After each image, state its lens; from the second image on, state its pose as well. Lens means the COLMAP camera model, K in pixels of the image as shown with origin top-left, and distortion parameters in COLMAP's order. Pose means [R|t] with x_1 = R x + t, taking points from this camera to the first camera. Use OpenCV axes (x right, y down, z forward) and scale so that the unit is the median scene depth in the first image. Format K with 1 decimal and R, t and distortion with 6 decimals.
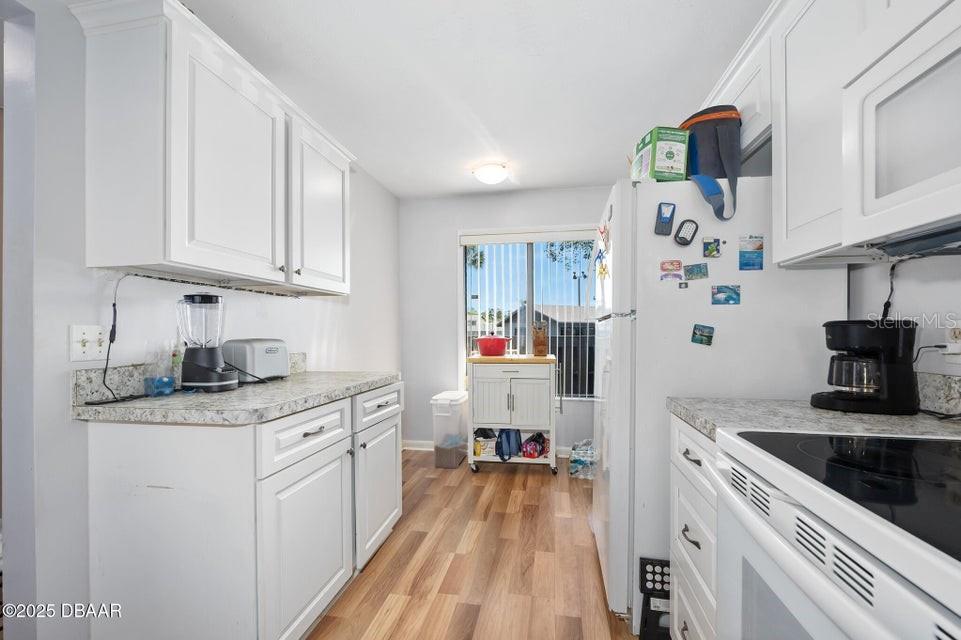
lens RADIAL K [[394.4, 0, 497.4], [0, 394.4, 332.7], [0, 0, 1]] dist [-0.002594, 0.001442]
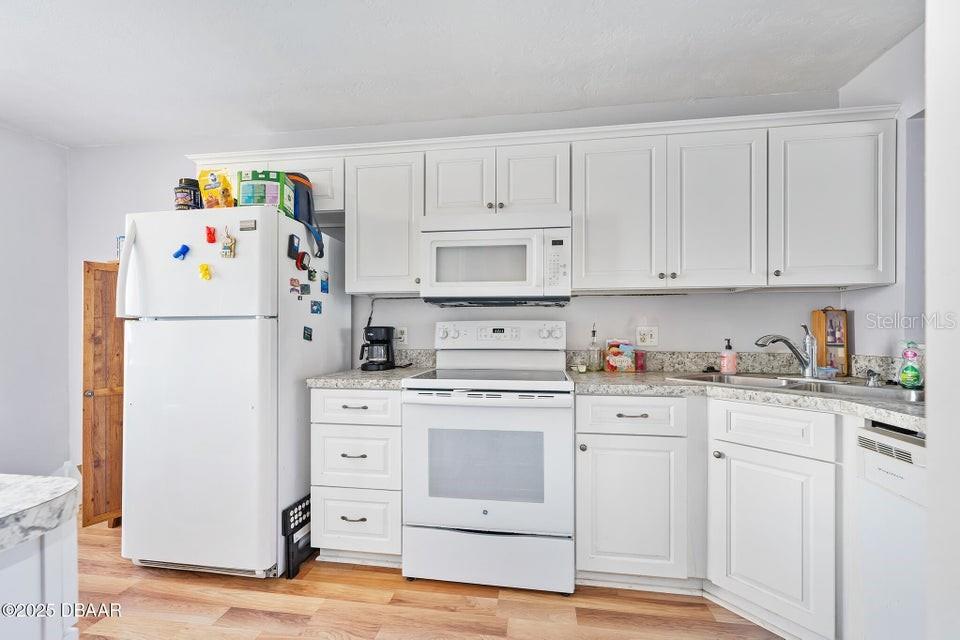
lens RADIAL K [[394.0, 0, 473.9], [0, 394.0, 332.2], [0, 0, 1]] dist [-0.002594, 0.001442]
pose [[-0.006006, -0.001612, 0.999981, -0.917787], [-0.000542, 0.999999, 0.001609, -0.003379], [-0.999982, -0.000532, -0.006007, 0.403798]]
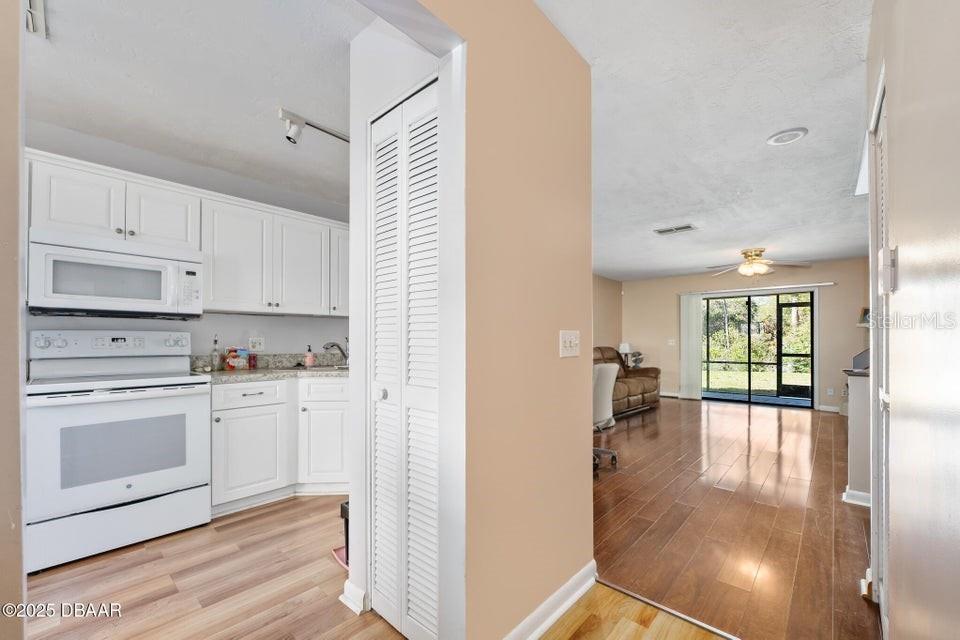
lens RADIAL K [[394.0, 0, 482.8], [0, 394.0, 337.4], [0, 0, 1]] dist [-0.002594, 0.001442]
pose [[-0.838032, 0.006546, 0.545581, -1.668642], [0.000894, 0.999943, -0.010624, 0.002327], [-0.545620, -0.008416, -0.837991, 0.891989]]
